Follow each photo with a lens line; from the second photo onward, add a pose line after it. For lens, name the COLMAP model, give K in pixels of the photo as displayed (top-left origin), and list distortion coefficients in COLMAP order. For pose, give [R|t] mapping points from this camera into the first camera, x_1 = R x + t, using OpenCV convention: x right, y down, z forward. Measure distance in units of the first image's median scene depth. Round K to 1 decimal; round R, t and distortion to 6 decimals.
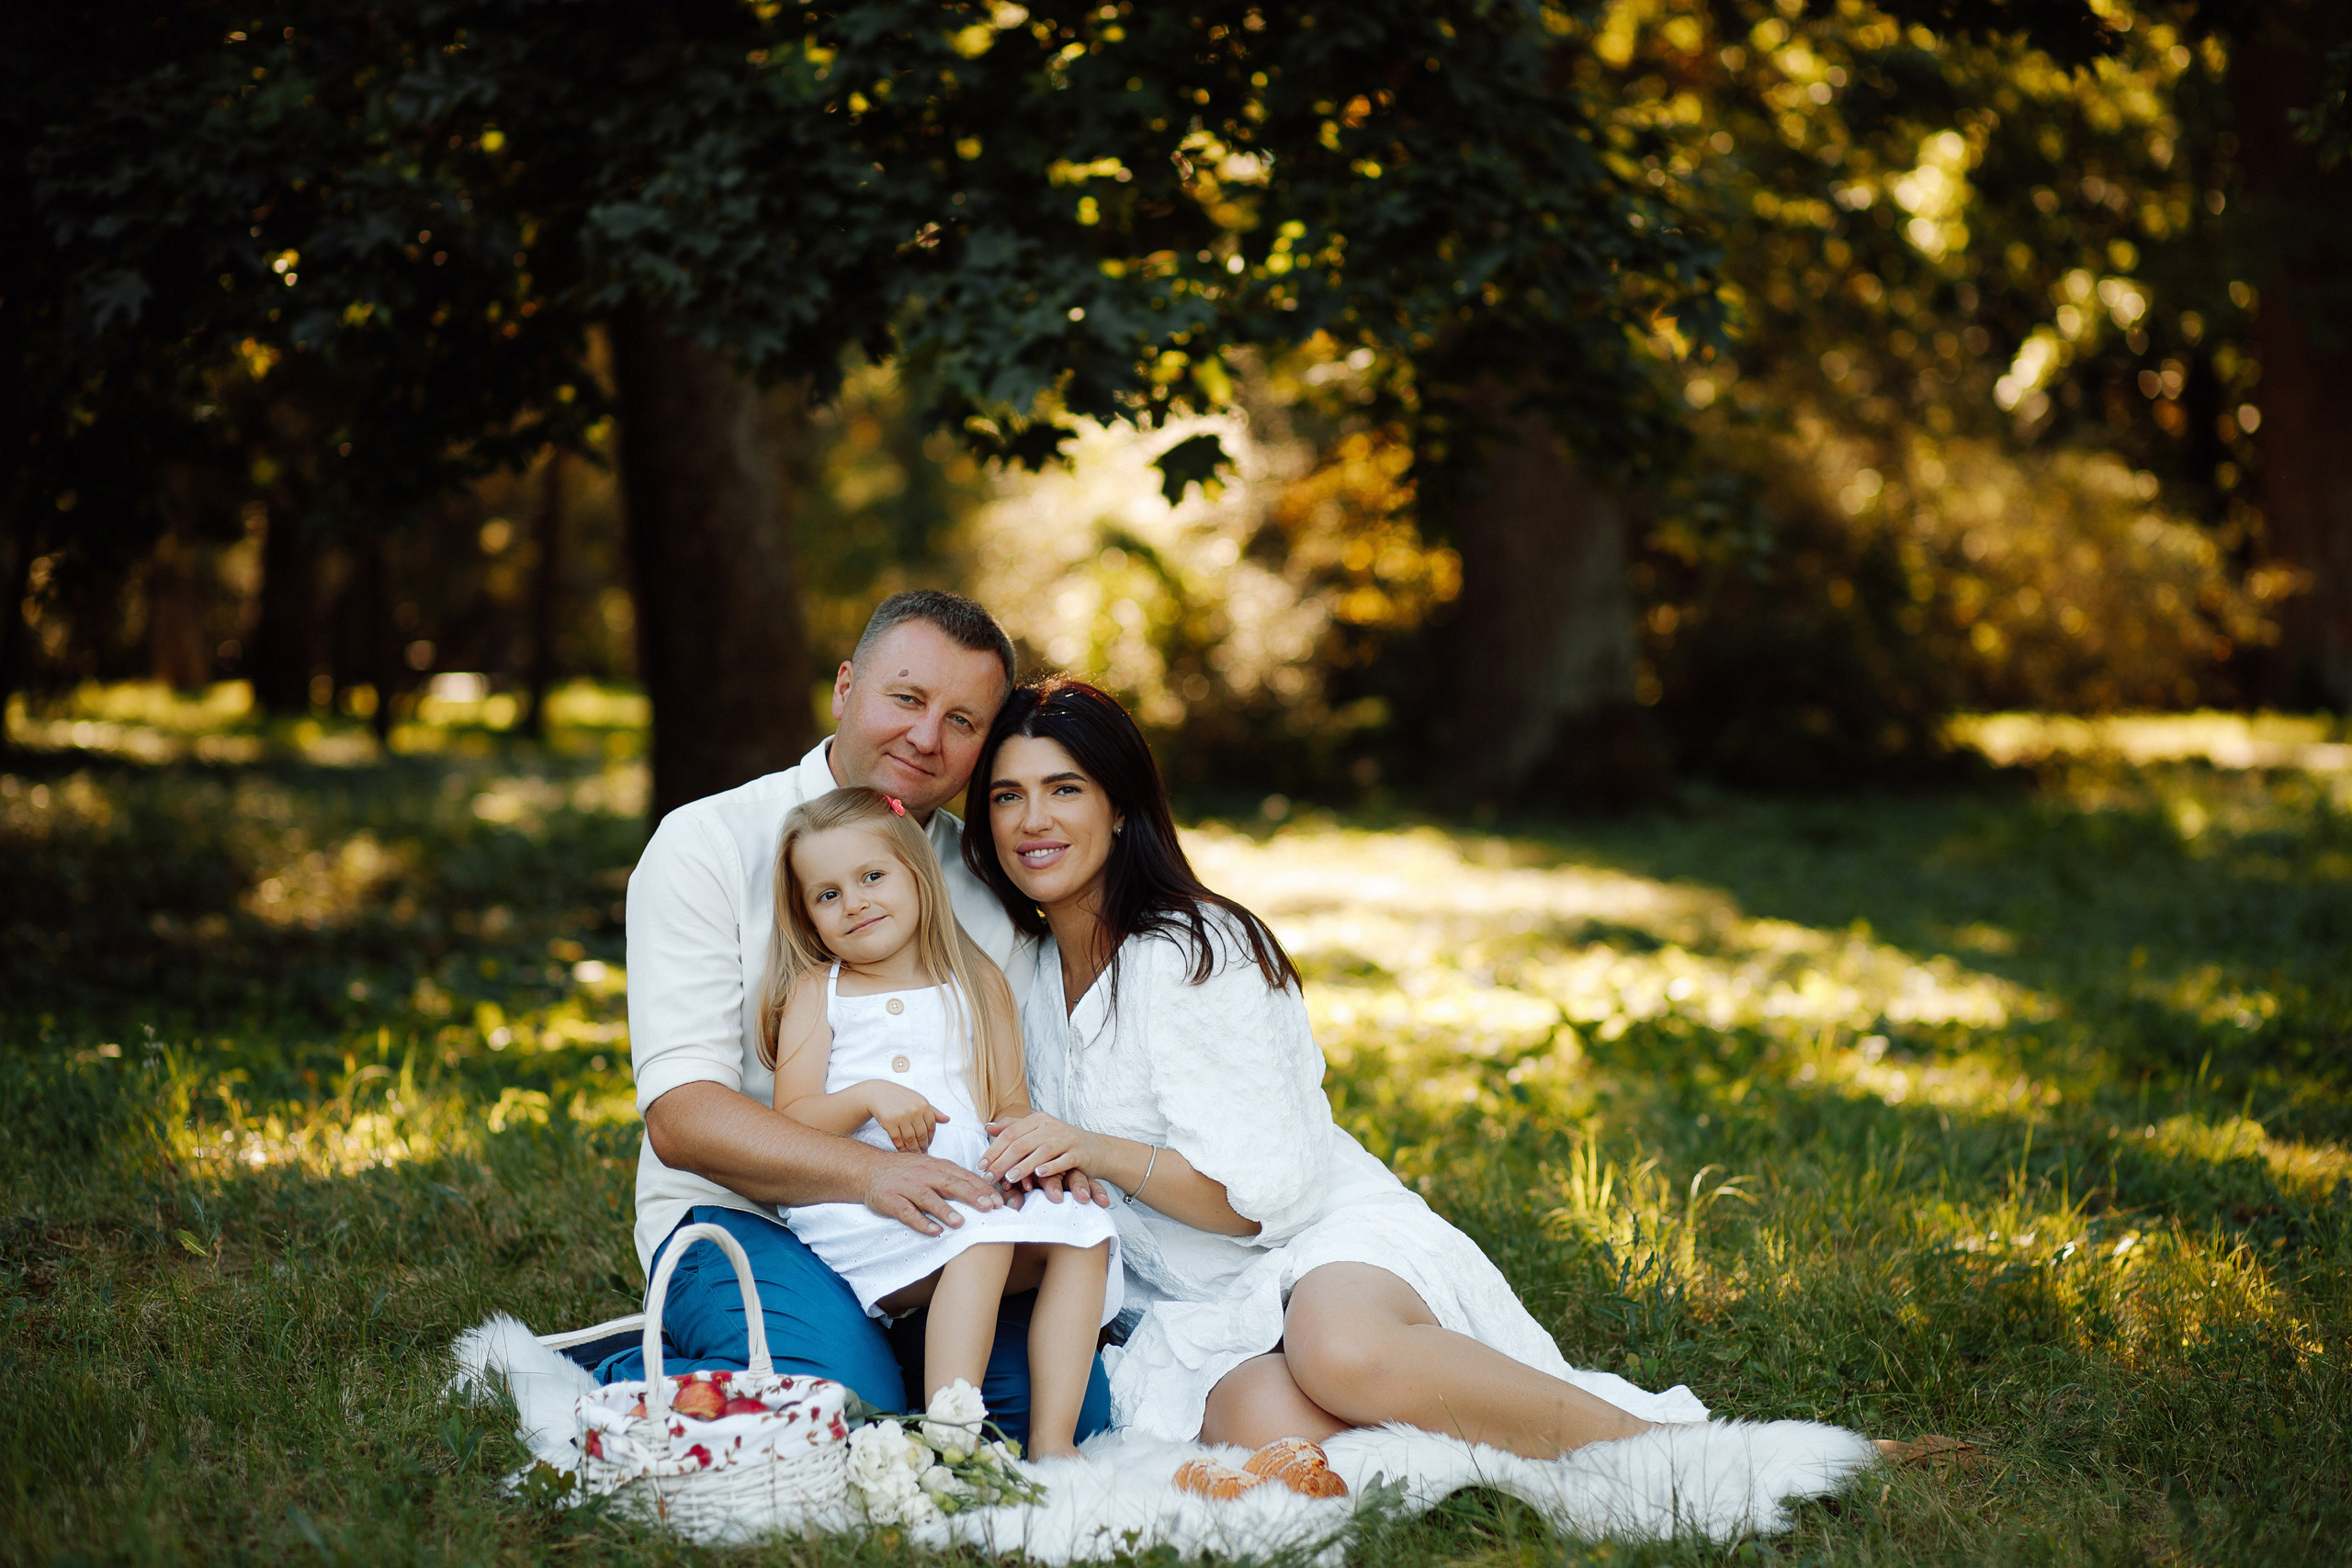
lens RADIAL K [[5698.4, 0, 1176.0], [0, 5698.4, 784.0], [0, 0, 1]] dist [-0.094932, -0.764024]
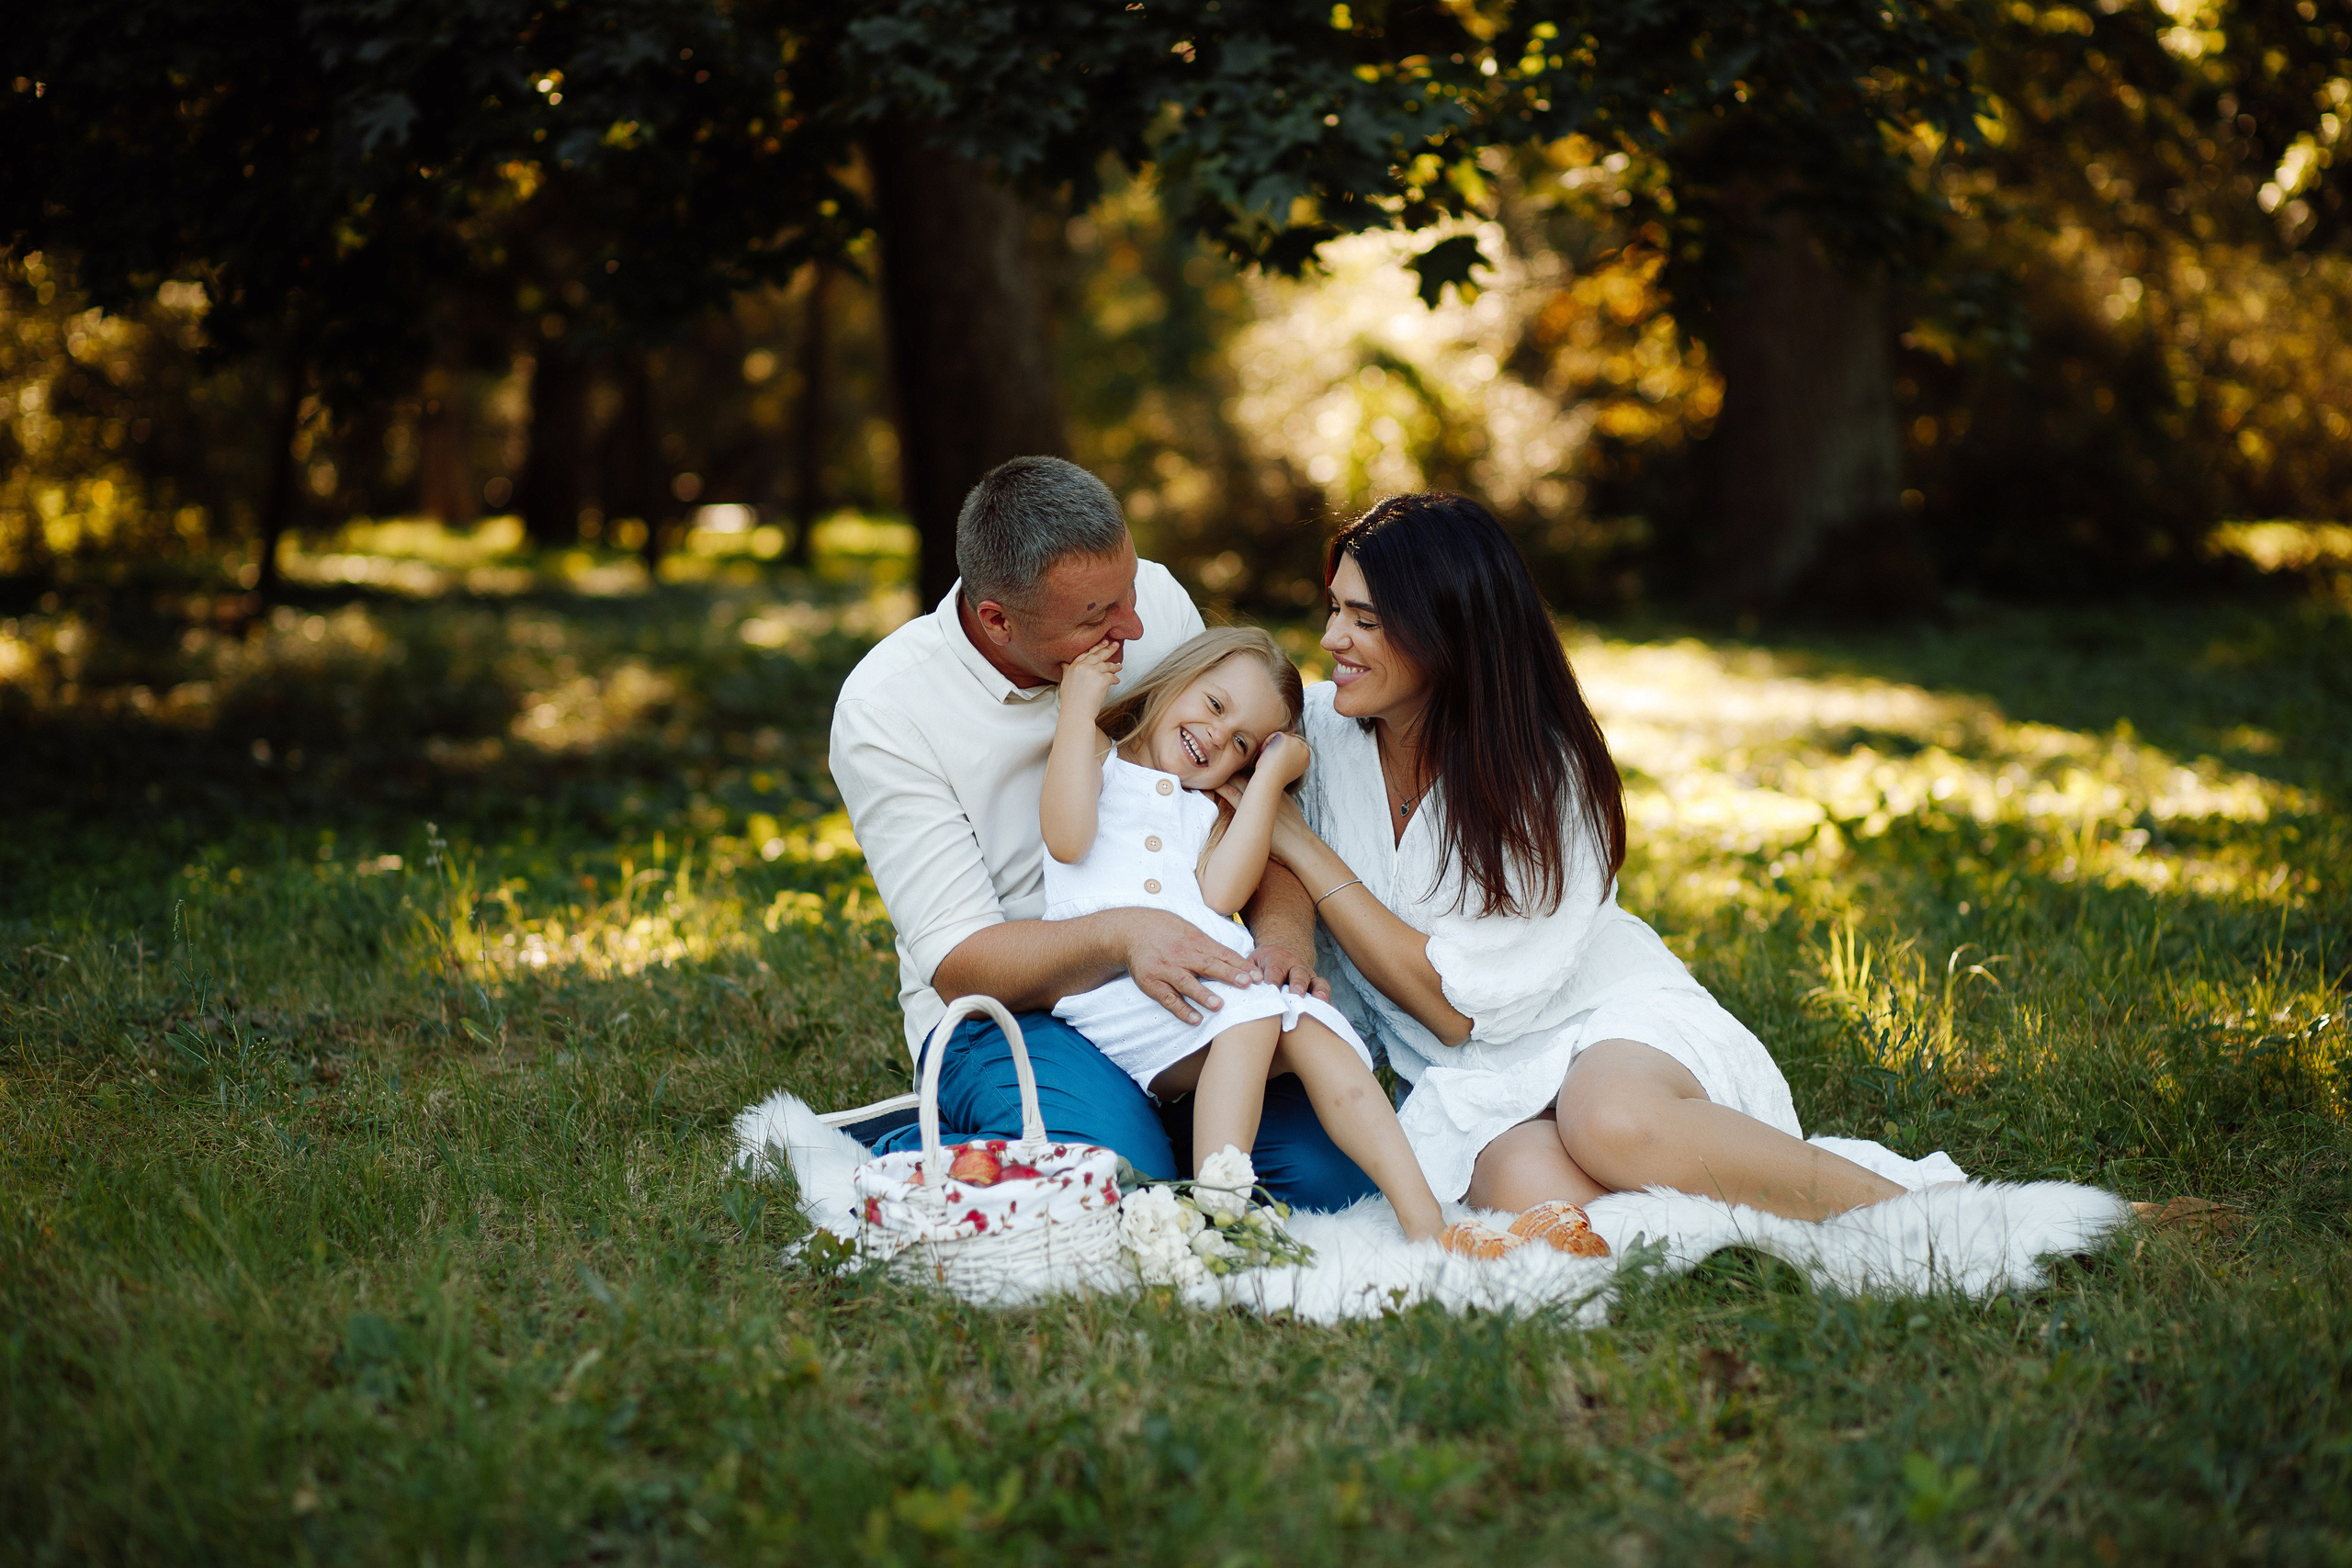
lens RADIAL K [[5698.4, 0, 1176.0], [0, 5698.4, 784.0], [0, 0, 1]] dist [-0.094932, -0.764024]
pose [[0.998800, -0.013455, -0.047084, 0.000999], [0.014874, 0.999441, 0.029926, 0.005445], [0.046655, -0.030591, 0.998443, -0.012969]]
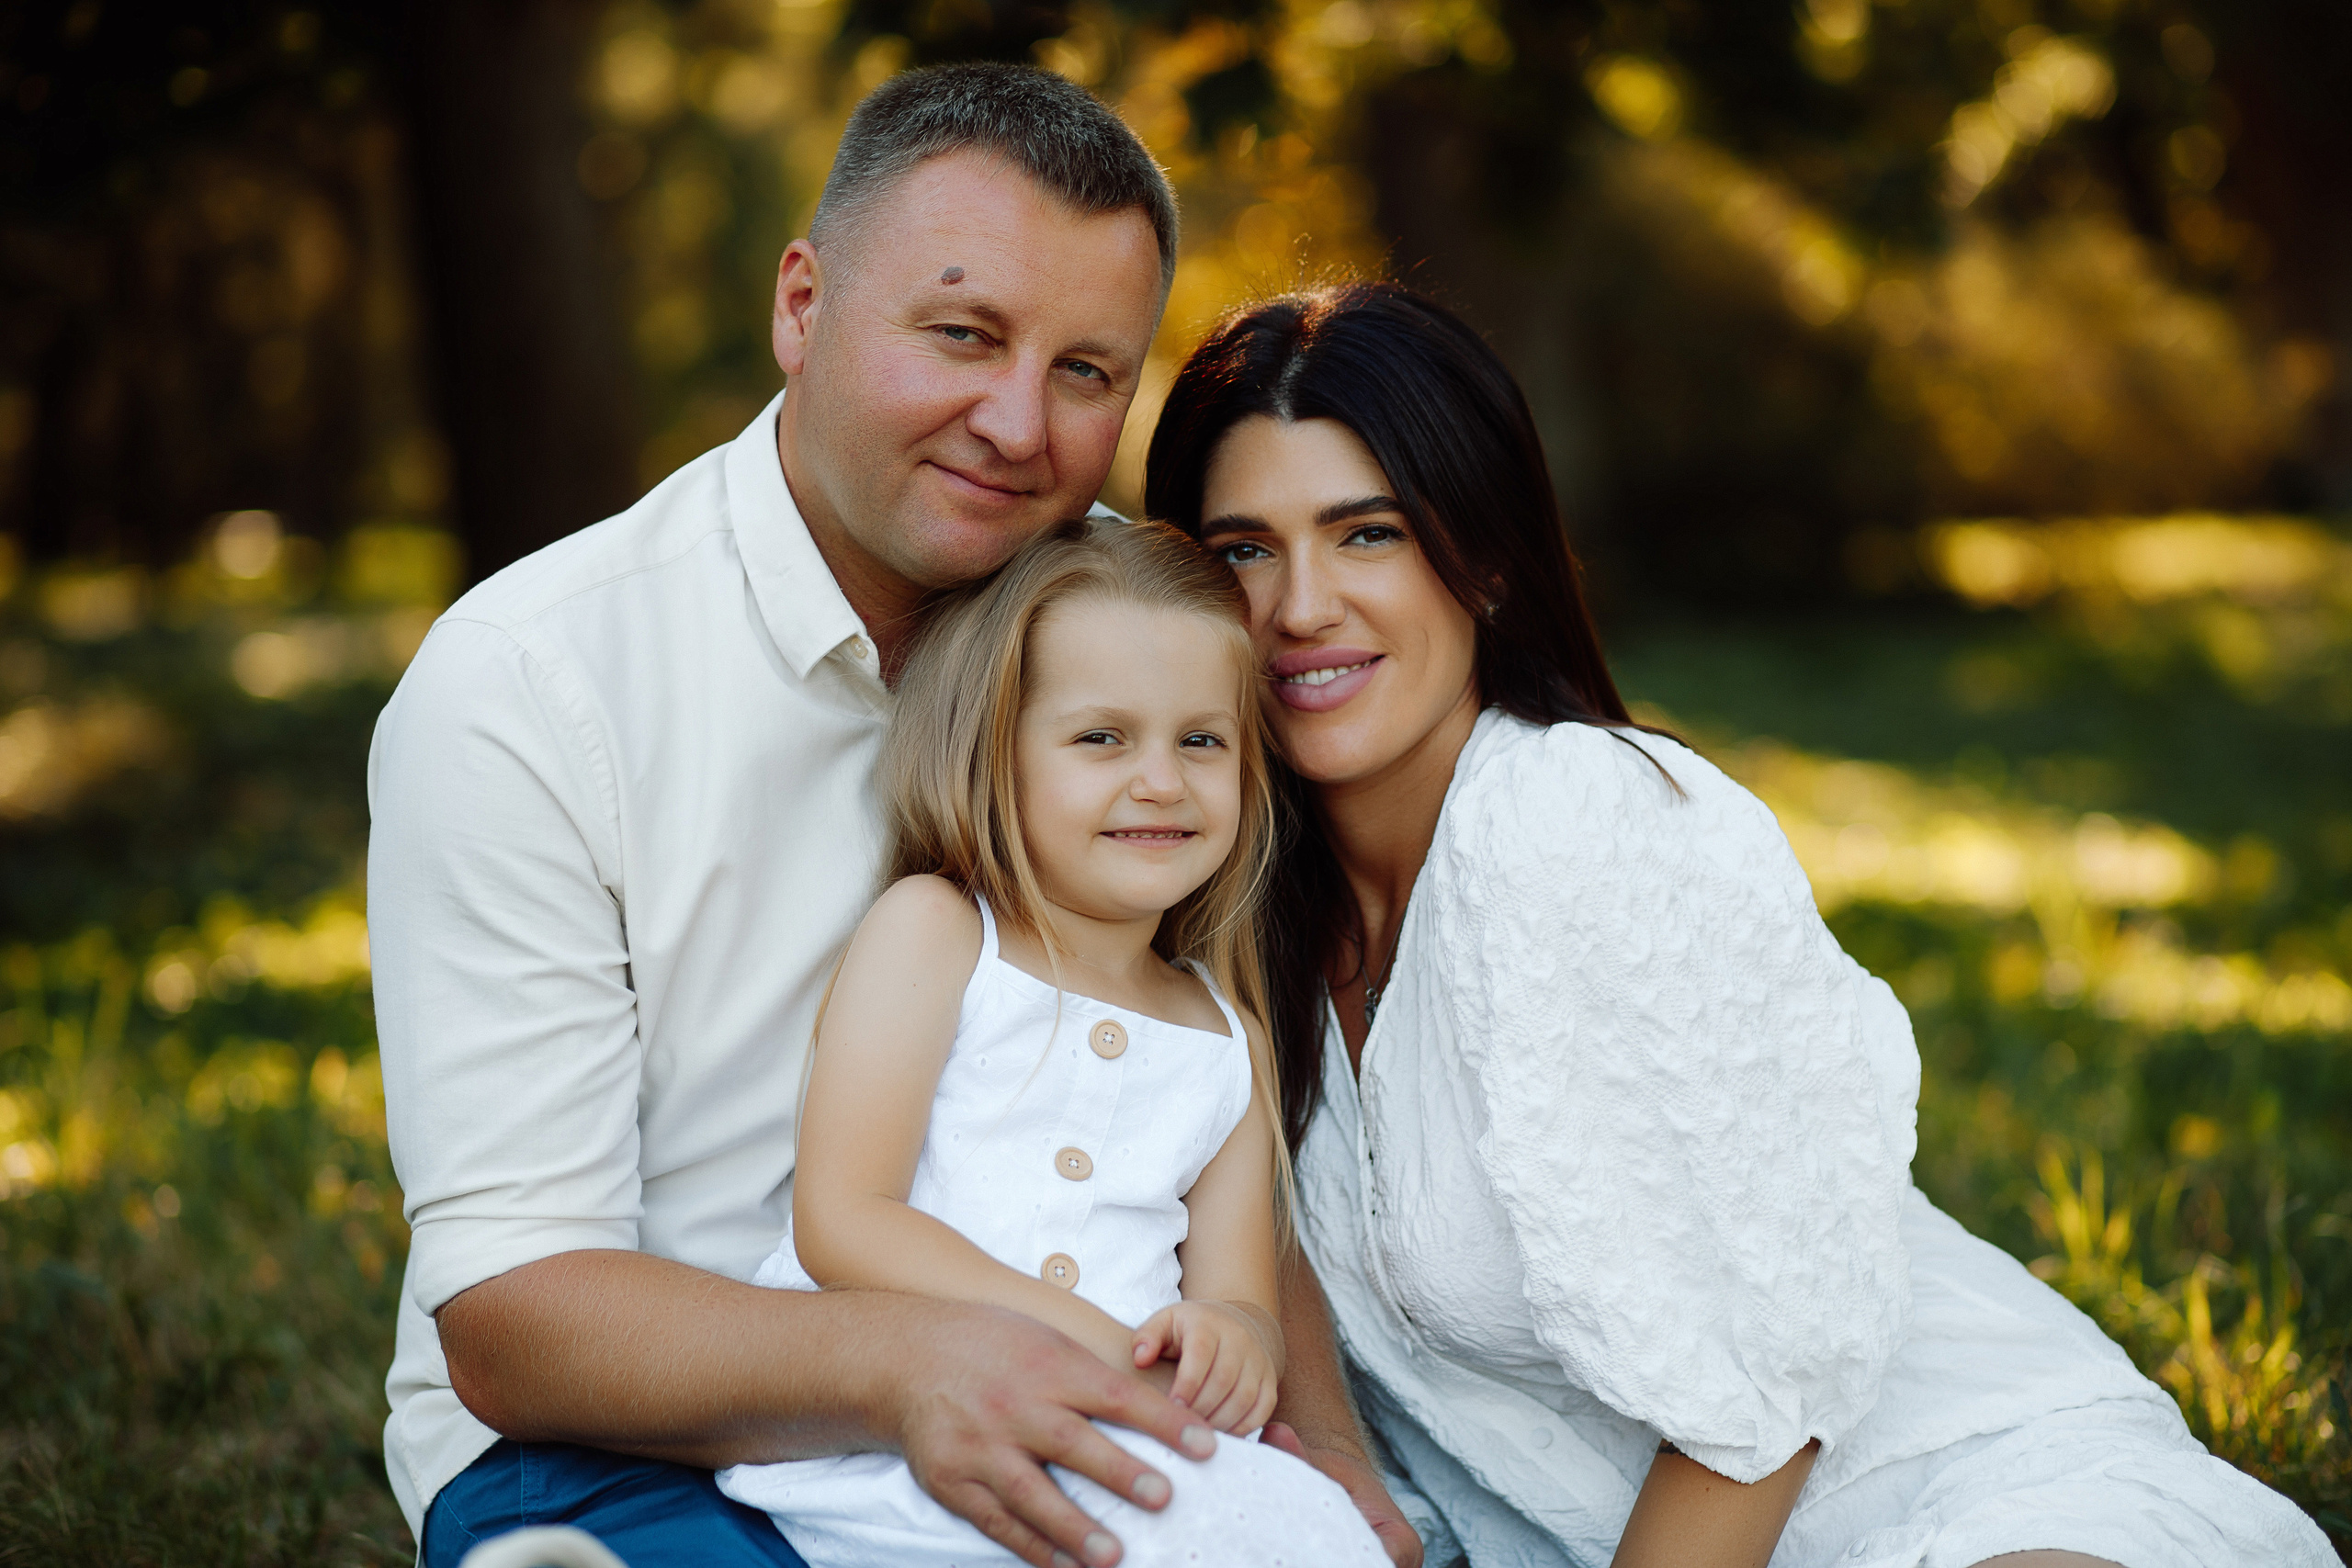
lens RADIAL K [[5698.4, 0, 1176.0], [0, 5698.4, 784.0], [0, 0, 1]] dist [-0.094932, -0.764024]
pose [[0.999328, -0.014968, 0.033472, -0.032530], [0.014157, 0.999604, 0.024333, 0.009772], [-0.033823, -0.023843, 0.999143, 0.375487]]
